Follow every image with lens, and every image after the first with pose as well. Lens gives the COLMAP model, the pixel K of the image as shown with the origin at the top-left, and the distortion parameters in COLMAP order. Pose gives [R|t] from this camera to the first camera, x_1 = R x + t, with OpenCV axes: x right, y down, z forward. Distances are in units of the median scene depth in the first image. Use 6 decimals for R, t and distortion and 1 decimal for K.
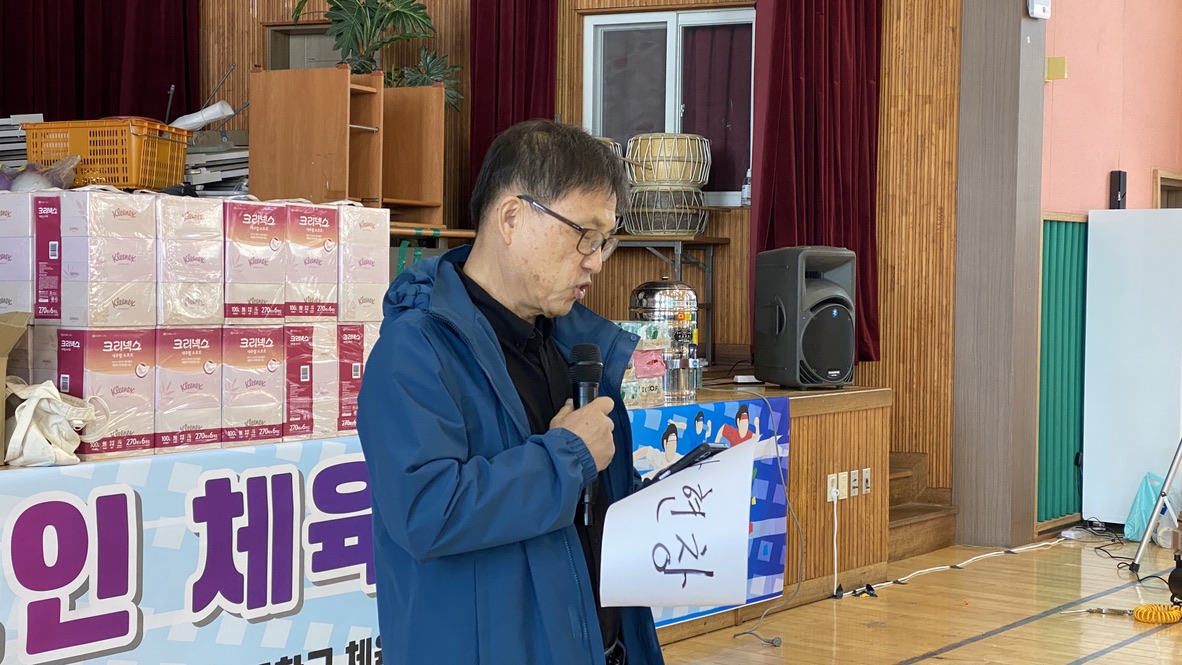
lens RADIAL K [[1764.2, 0, 580.7], [0, 1764.2, 298.8], [0, 0, 1]] dist [0.110055, 0.000000]
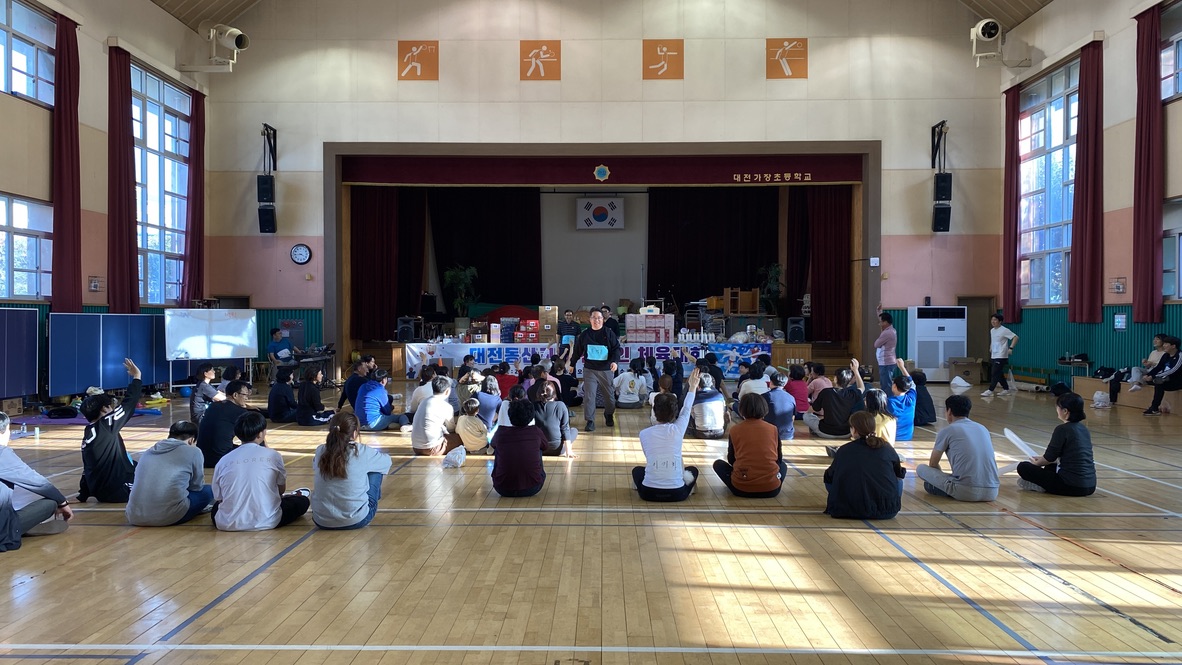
lens RADIAL K [[899.2, 0, 593.6], [0, 899.2, 334.6], [0, 0, 1]] dist [0.055938, -0.082471]
pose [[0.600714, -0.000268, -0.799464, 3.030618], [-0.006723, 0.999963, -0.005386, 0.063868], [0.799436, 0.008610, 0.600689, -1.753391]]
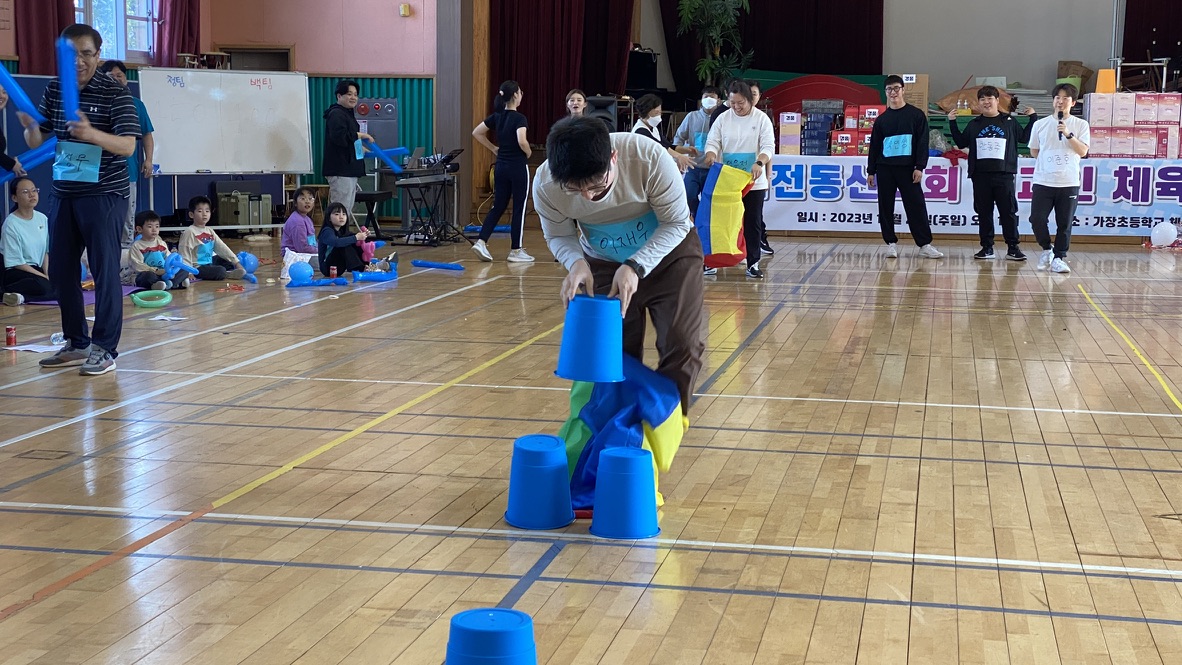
lens RADIAL K [[1764.2, 0, 579.7], [0, 1764.2, 326.5], [0, 0, 1]] dist [0.110055, 0.000000]
pose [[0.439121, 0.096921, -0.893185, 2.643615], [-0.023195, 0.995056, 0.096572, 0.095799], [0.898129, -0.021690, 0.439198, -1.689952]]
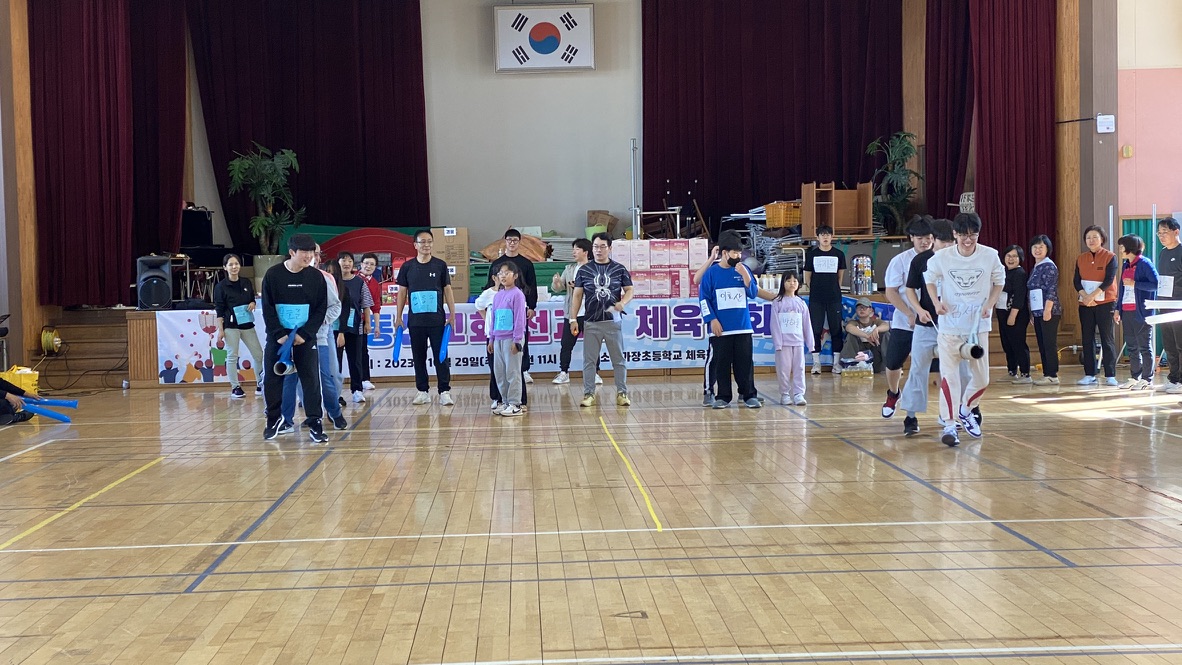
lens RADIAL K [[1764.2, 0, 591.5], [0, 1764.2, 322.0], [0, 0, 1]] dist [0.110055, 0.000000]
pose [[0.642451, 0.000676, -0.766327, 2.833349], [0.016330, 0.999760, 0.014572, 0.072015], [0.766153, -0.021876, 0.642286, -1.742865]]
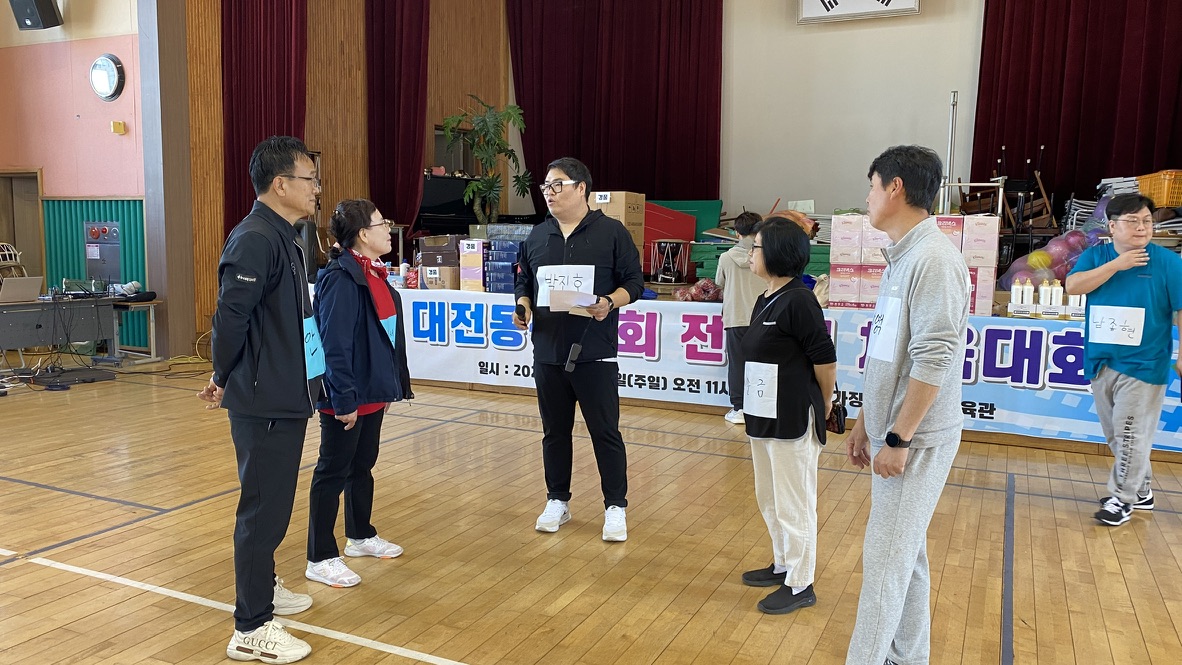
lens RADIAL K [[899.2, 0, 580.7], [0, 899.2, 339.8], [0, 0, 1]] dist [0.055938, -0.082471]
pose [[0.210453, 0.101689, -0.972301, 0.987961], [-0.030604, 0.994773, 0.097415, 0.009595], [0.977125, 0.009255, 0.212466, 0.261215]]
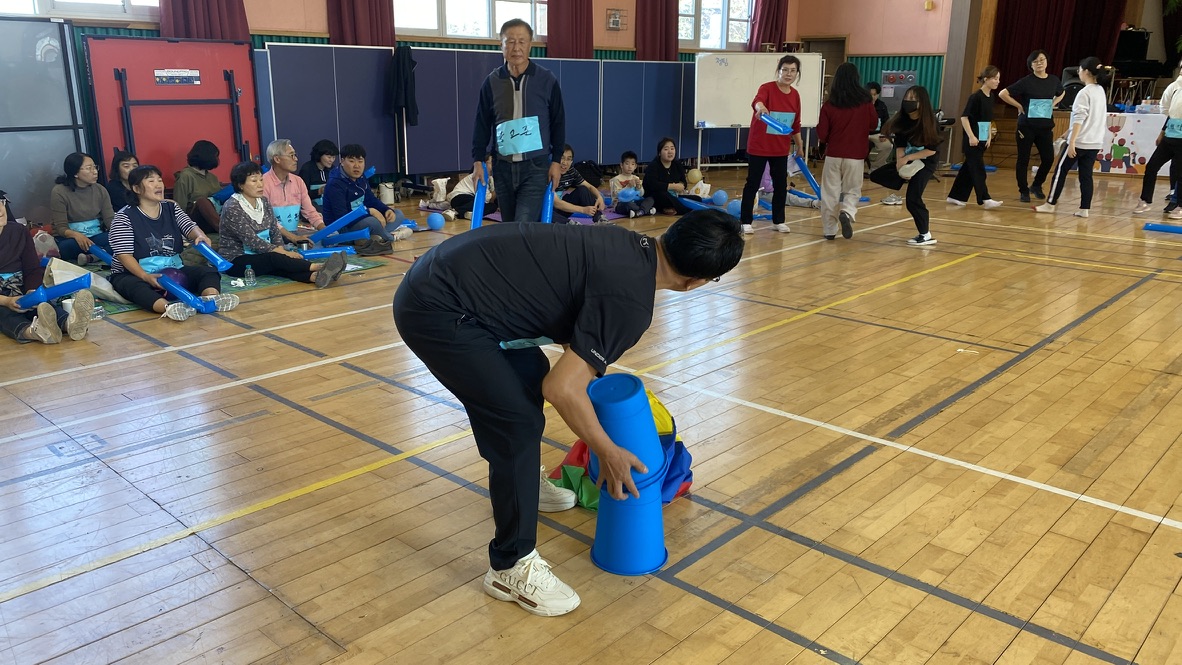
lens RADIAL K [[899.2, 0, 604.2], [0, 899.2, 317.3], [0, 0, 1]] dist [0.055938, -0.082471]
pose [[-0.082940, 0.245979, -0.965720, 1.919244], [-0.027163, 0.968141, 0.248929, 0.048876], [0.996184, 0.046878, -0.073616, -1.046065]]
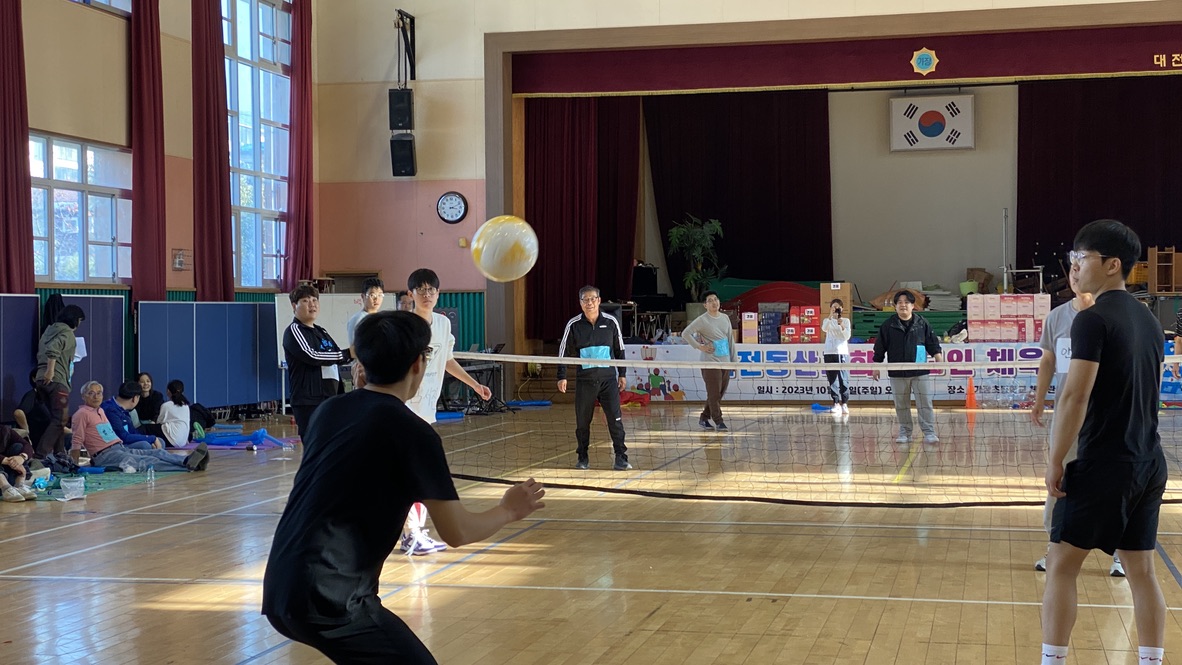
lens RADIAL K [[1764.2, 0, 592.8], [0, 1764.2, 332.7], [0, 0, 1]] dist [0.110055, 0.000000]
pose [[0.420188, -0.004295, -0.907427, 3.852154], [-0.002541, 0.999979, -0.005909, 0.084223], [0.907433, 0.004789, 0.420168, -2.163021]]
